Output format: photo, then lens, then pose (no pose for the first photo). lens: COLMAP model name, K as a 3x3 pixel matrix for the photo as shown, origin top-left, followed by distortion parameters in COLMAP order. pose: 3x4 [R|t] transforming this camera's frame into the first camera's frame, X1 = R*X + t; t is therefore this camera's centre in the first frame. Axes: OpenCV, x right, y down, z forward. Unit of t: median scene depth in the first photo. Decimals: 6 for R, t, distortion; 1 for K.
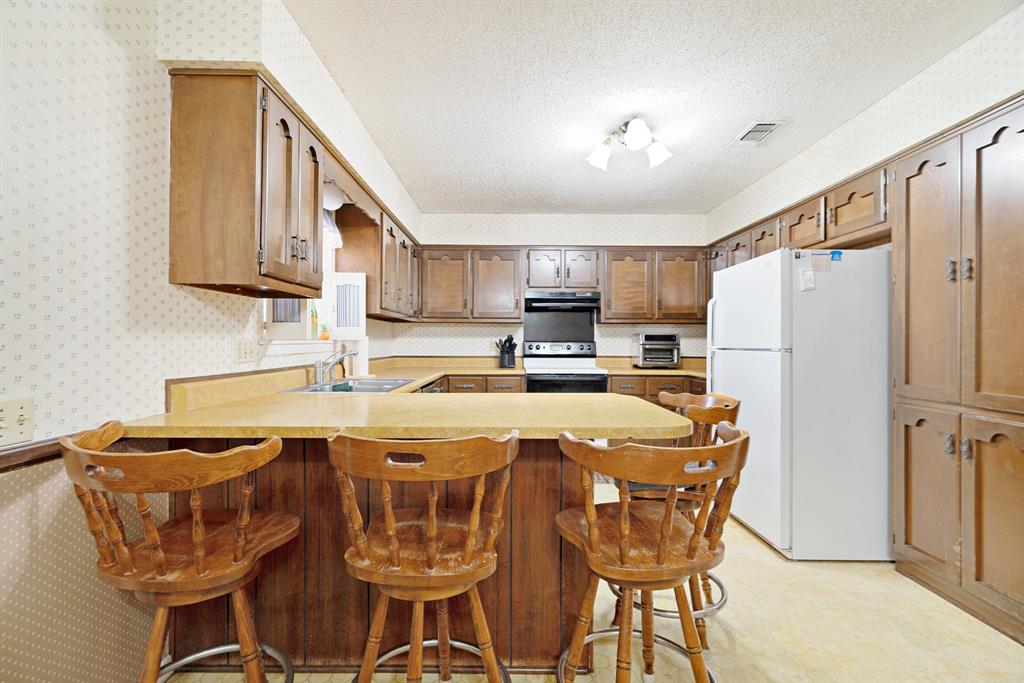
lens RADIAL K [[471.4, 0, 512.3], [0, 471.4, 338.6], [0, 0, 1]] dist [0.004147, -0.001729]
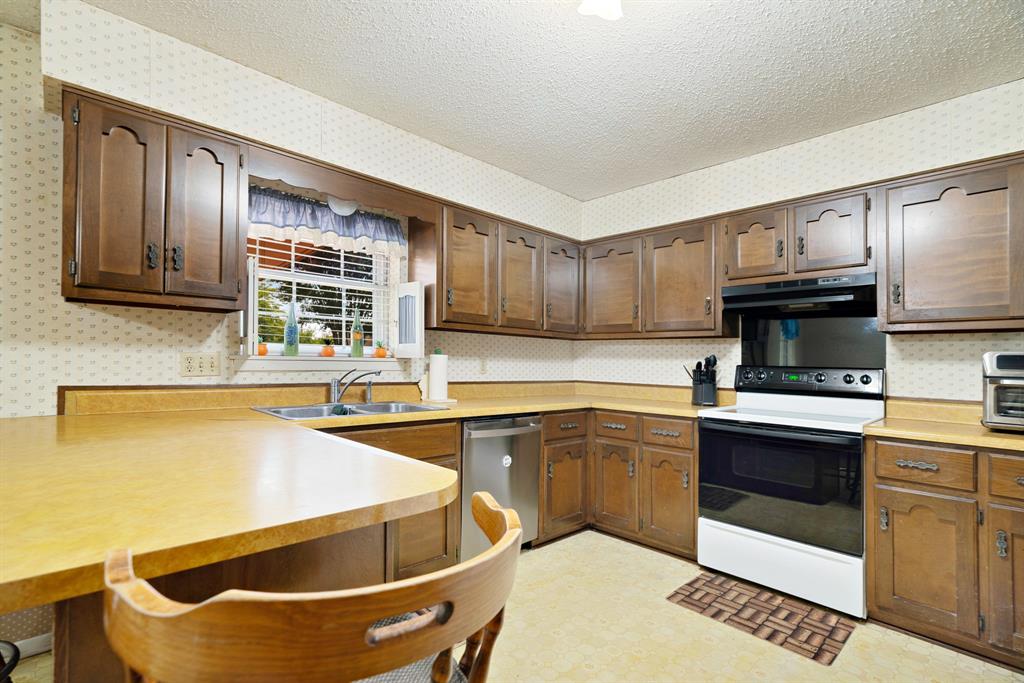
lens RADIAL K [[471.4, 0, 495.2], [0, 471.4, 351.1], [0, 0, 1]] dist [0.004147, -0.001729]
pose [[0.672551, -0.005116, -0.740033, 0.291261], [-0.014246, 0.999701, -0.019858, 0.003466], [0.739914, 0.023898, 0.672277, 0.355689]]
